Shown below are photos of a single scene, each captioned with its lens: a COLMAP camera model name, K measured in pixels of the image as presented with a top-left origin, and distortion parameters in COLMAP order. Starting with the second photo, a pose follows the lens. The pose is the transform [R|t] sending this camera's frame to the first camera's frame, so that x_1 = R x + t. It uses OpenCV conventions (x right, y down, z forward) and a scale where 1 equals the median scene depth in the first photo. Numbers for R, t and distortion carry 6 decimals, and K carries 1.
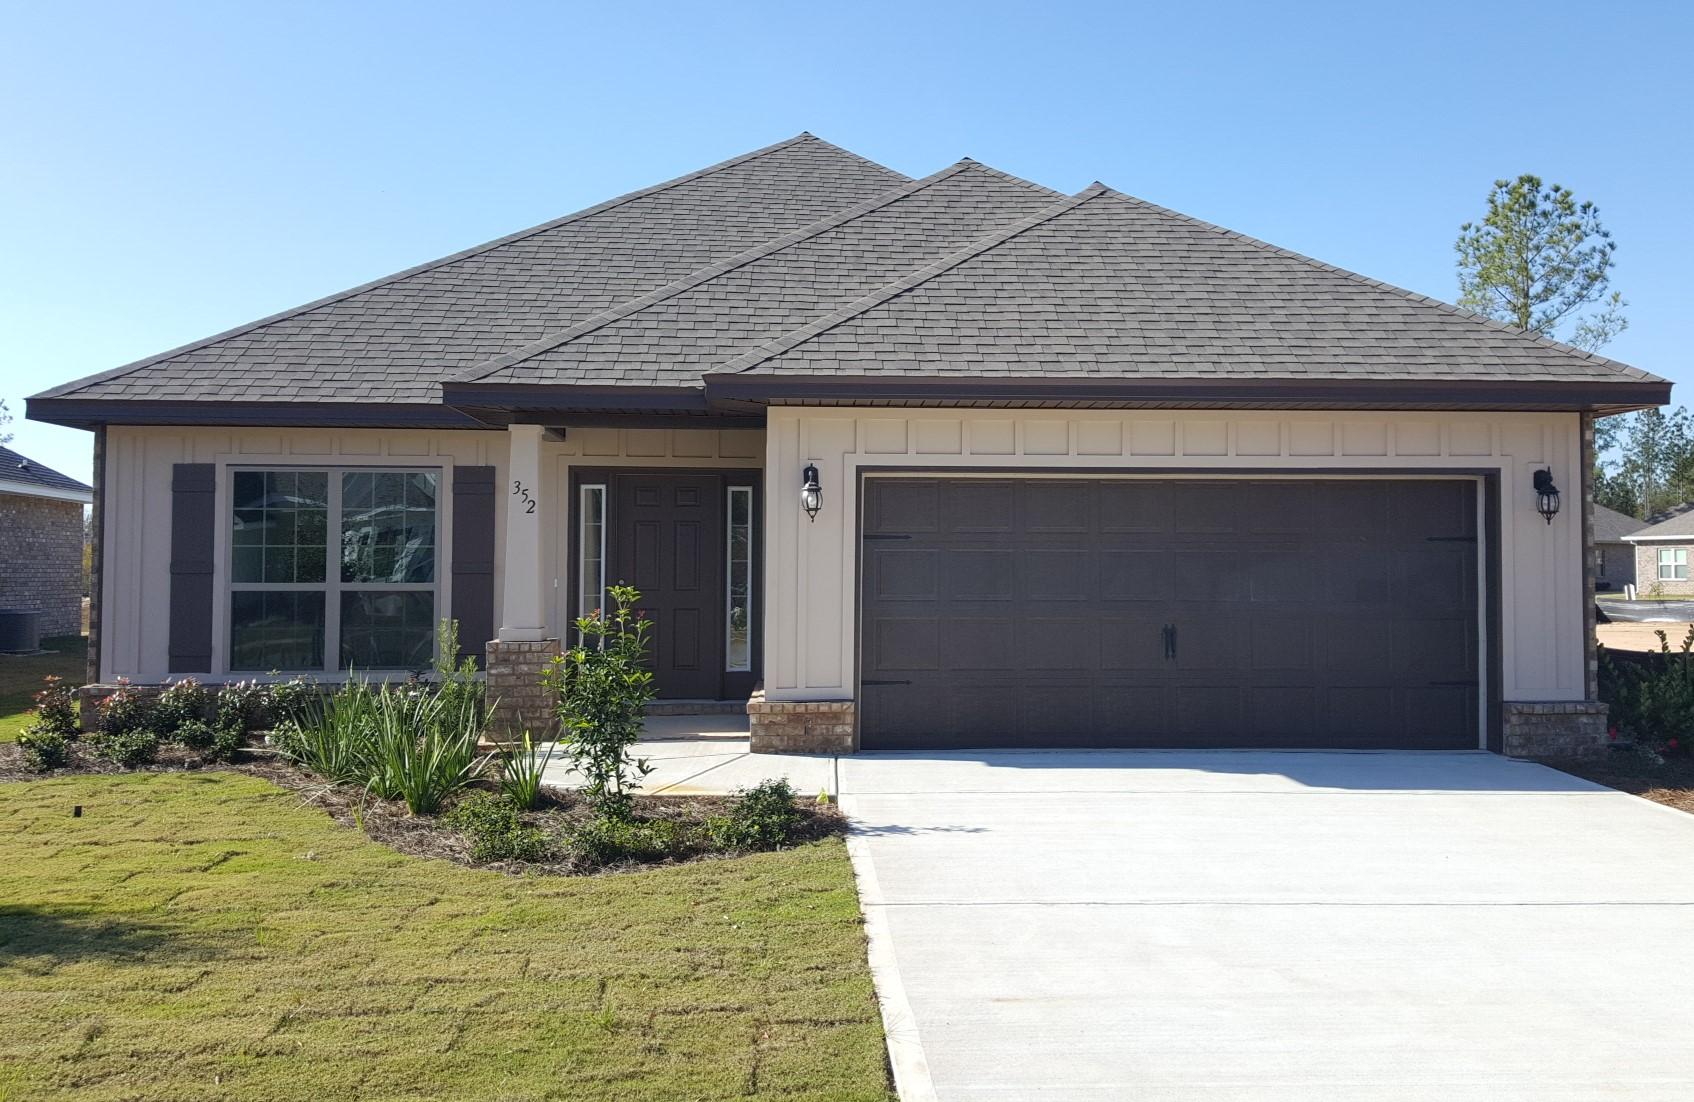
lens RADIAL K [[1434.8, 0, 846.9], [0, 1434.8, 499.0], [0, 0, 1]] dist [0.069307, 0.002912]
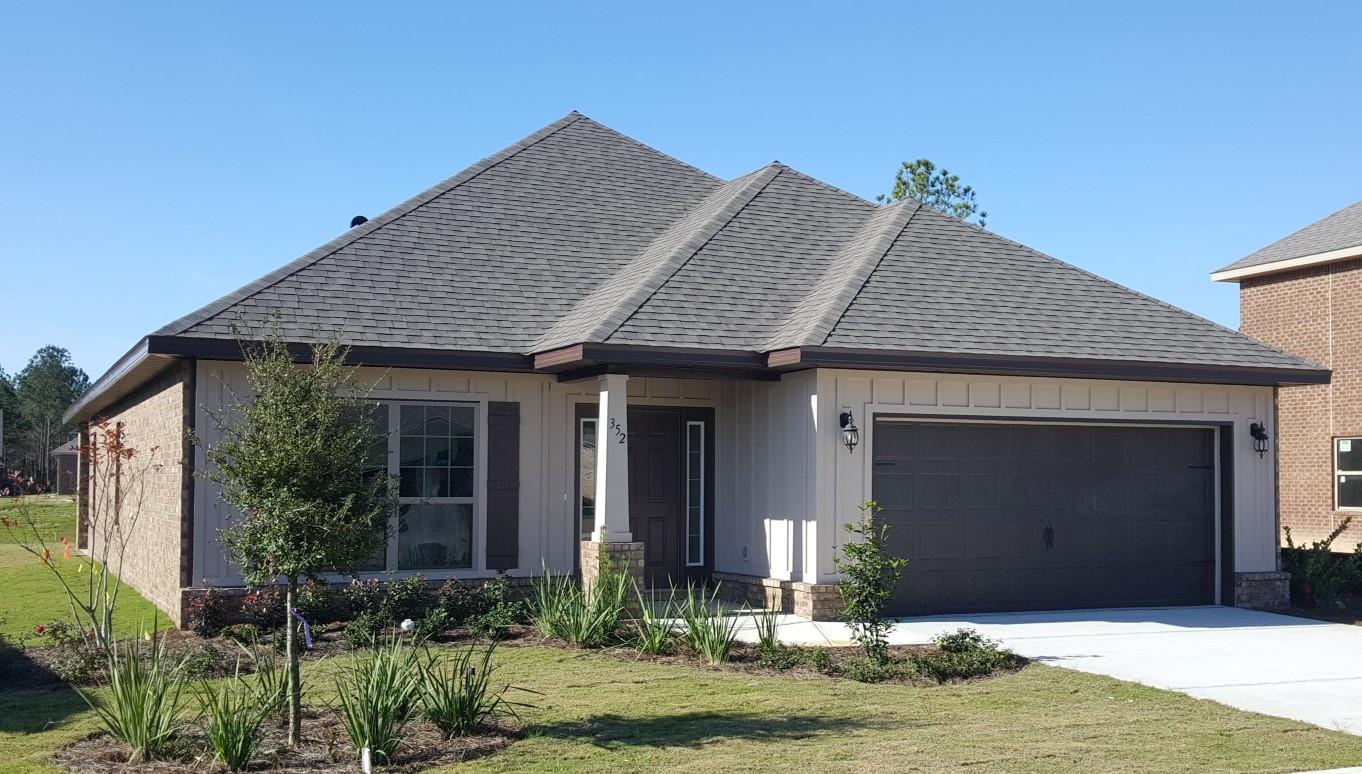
lens RADIAL K [[1458.0, 0, 681.4], [0, 1458.0, 389.8], [0, 0, 1]] dist [0.084487, 0.010034]
pose [[0.928450, 0.024134, 0.370673, -0.664676], [-0.019152, 0.999670, -0.017115, -0.016797], [-0.370964, 0.008791, 0.928606, -0.233905]]
